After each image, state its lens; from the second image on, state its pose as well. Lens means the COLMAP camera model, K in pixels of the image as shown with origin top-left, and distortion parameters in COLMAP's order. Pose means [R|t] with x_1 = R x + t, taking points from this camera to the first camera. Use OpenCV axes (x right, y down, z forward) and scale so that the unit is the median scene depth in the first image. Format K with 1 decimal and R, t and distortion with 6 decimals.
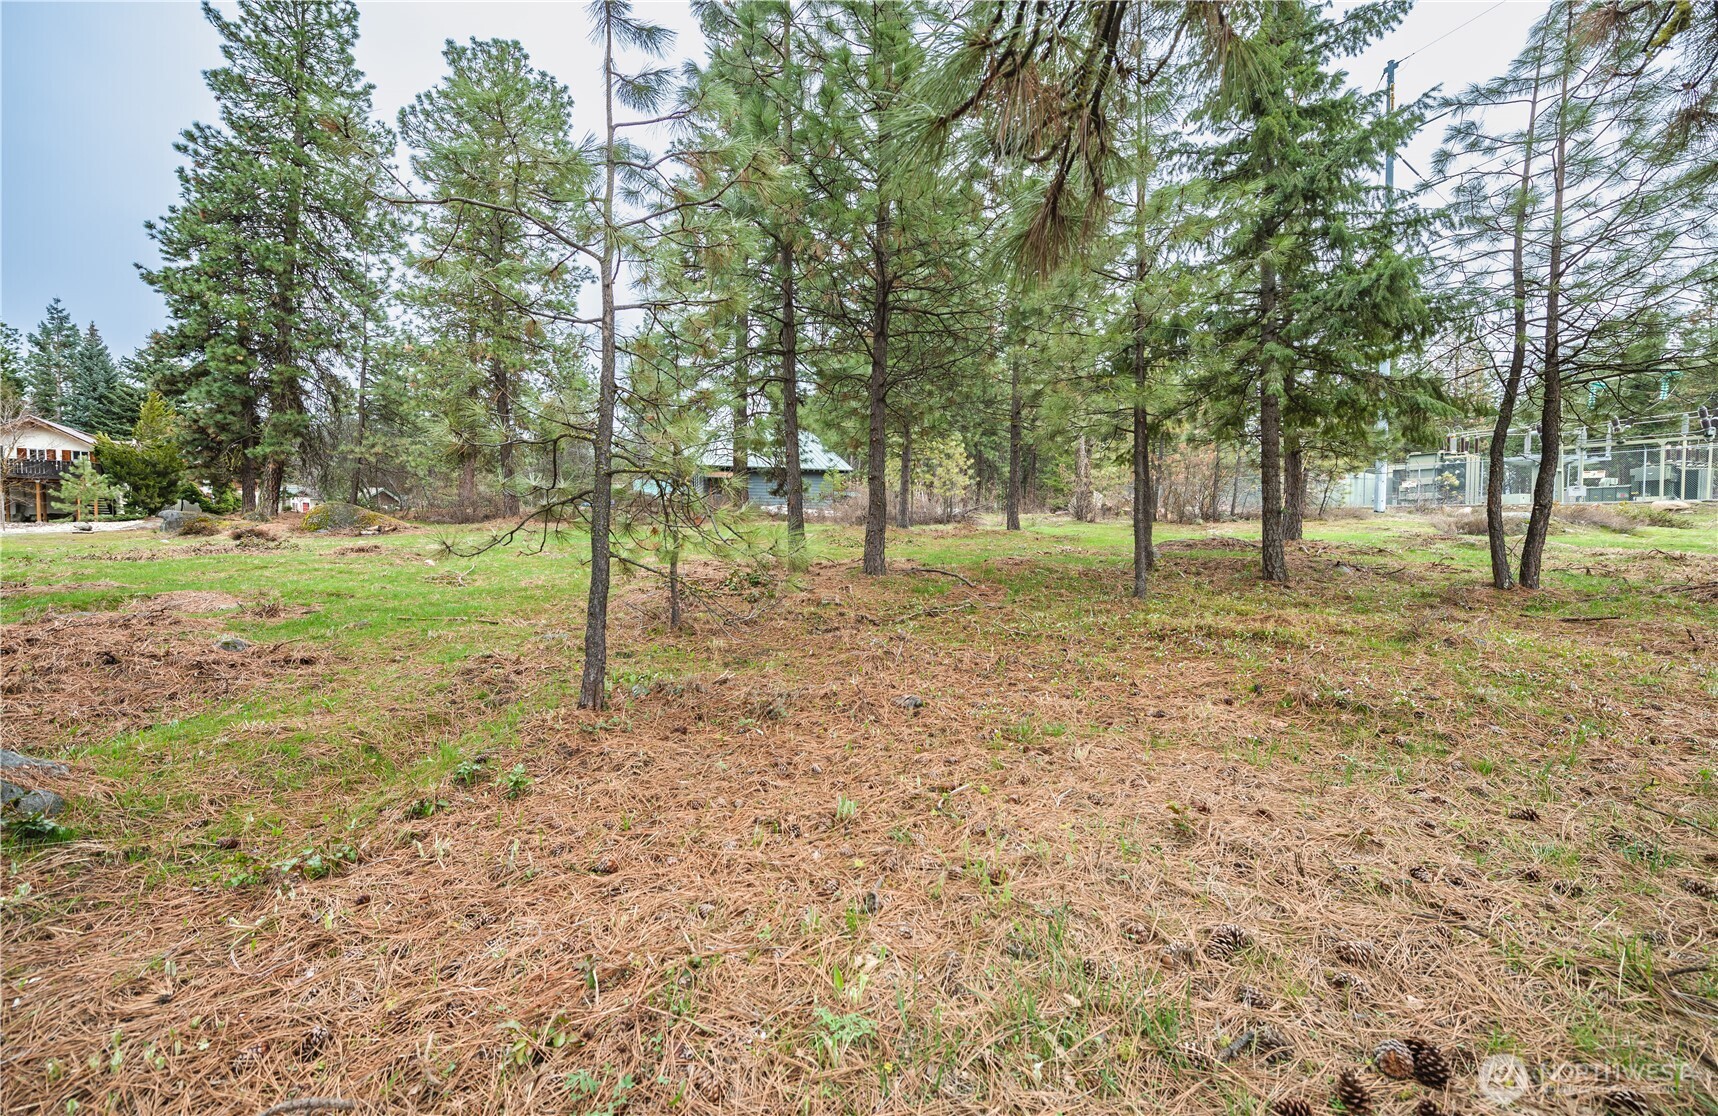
lens RADIAL K [[701.7, 0, 870.1], [0, 701.7, 541.6], [0, 0, 1]] dist [0.001909, -0.002977]
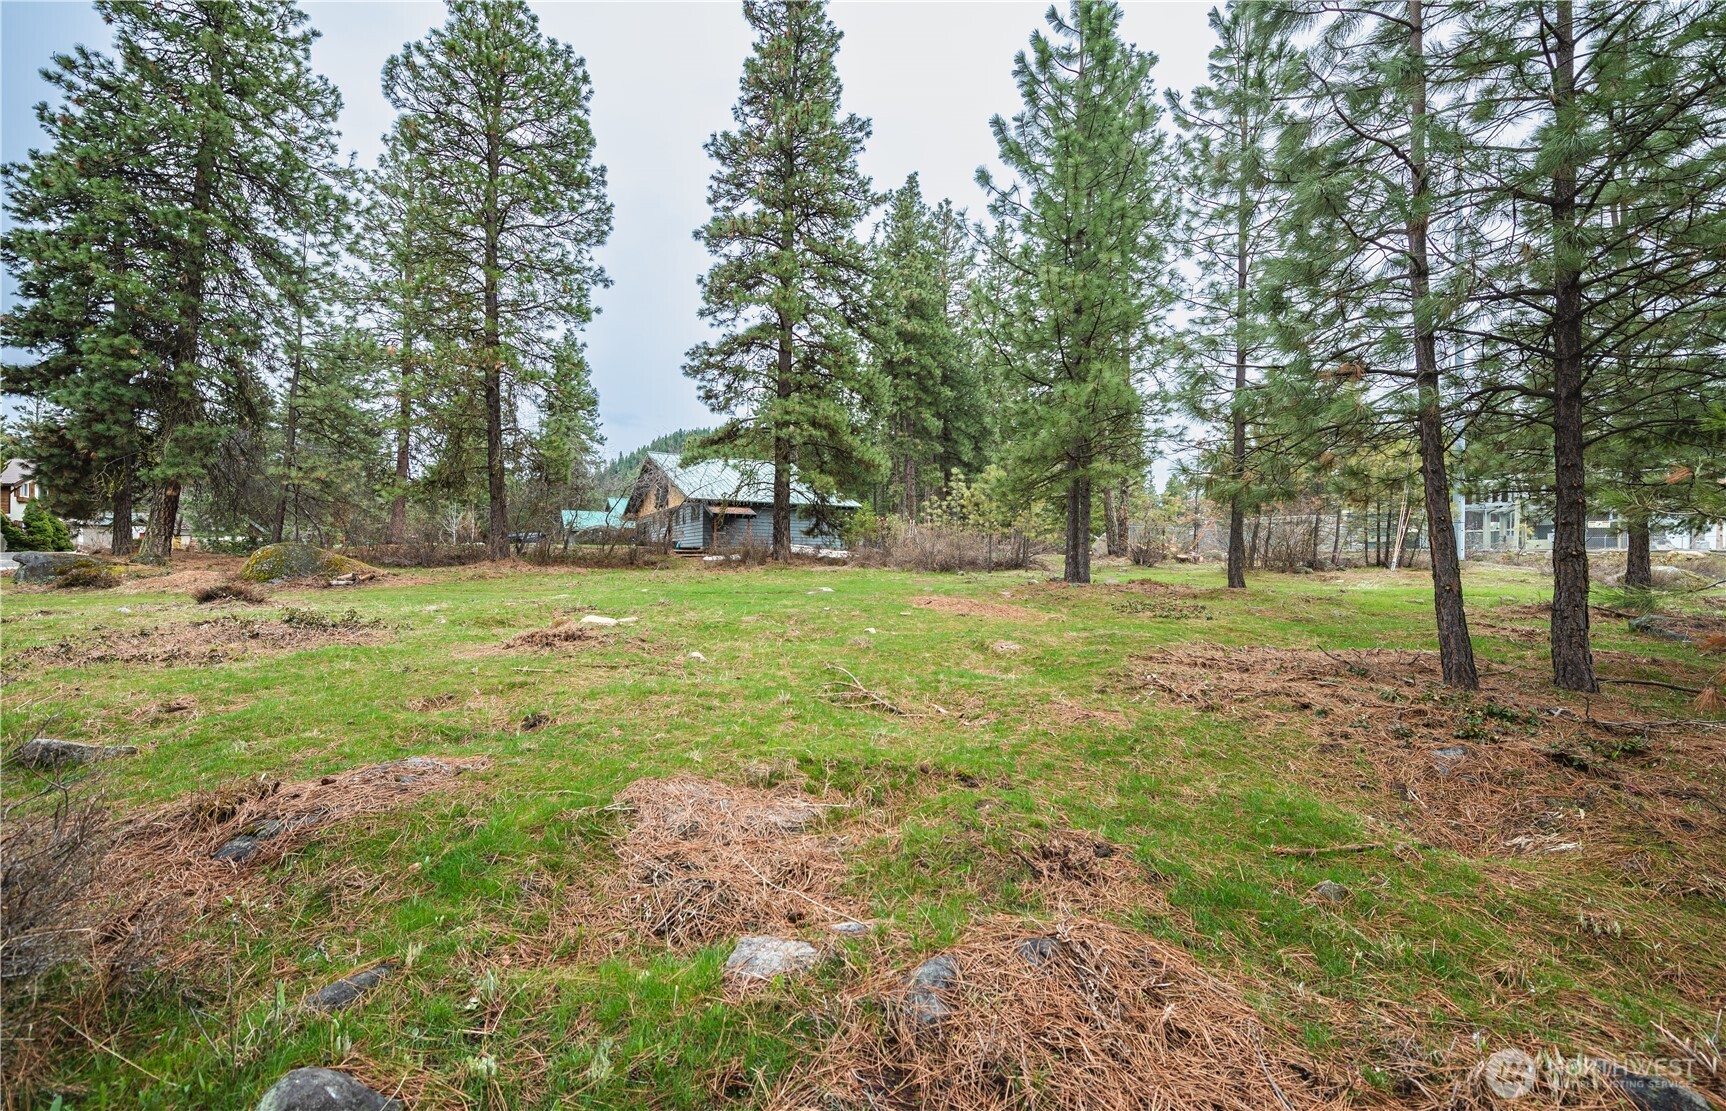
lens RADIAL K [[689.3, 0, 876.3], [0, 689.3, 552.7], [0, 0, 1]] dist [-0.007392, -0.002189]
pose [[0.982667, 0.003118, 0.185355, -0.224524], [0.001712, 0.999663, -0.025892, -0.020721], [-0.185373, 0.025760, 0.982330, 0.118619]]
